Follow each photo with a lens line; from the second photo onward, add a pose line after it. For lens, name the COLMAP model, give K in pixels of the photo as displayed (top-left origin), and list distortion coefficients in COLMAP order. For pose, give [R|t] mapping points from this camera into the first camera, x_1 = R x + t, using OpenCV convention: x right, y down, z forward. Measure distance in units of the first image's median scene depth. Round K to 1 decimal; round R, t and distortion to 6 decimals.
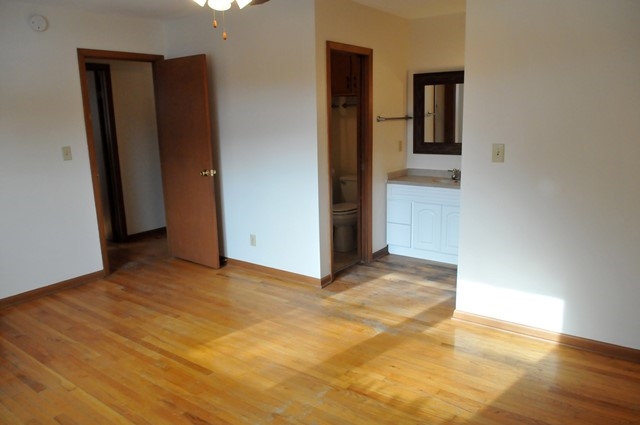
lens RADIAL K [[460.2, 0, 333.6], [0, 460.2, 212.1], [0, 0, 1]] dist [-0.027810, -0.008164]
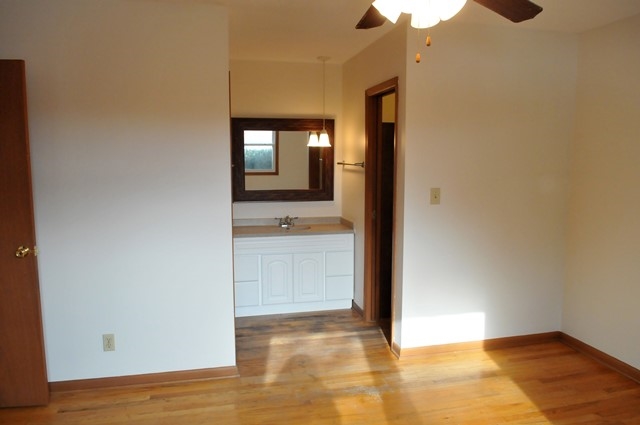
lens RADIAL K [[460.2, 0, 333.6], [0, 460.2, 212.1], [0, 0, 1]] dist [-0.027810, -0.008164]
pose [[0.667423, -0.069025, 0.741473, -0.484467], [0.142043, 0.989214, -0.035770, -0.063201], [-0.731006, 0.129195, 0.670029, 0.320338]]
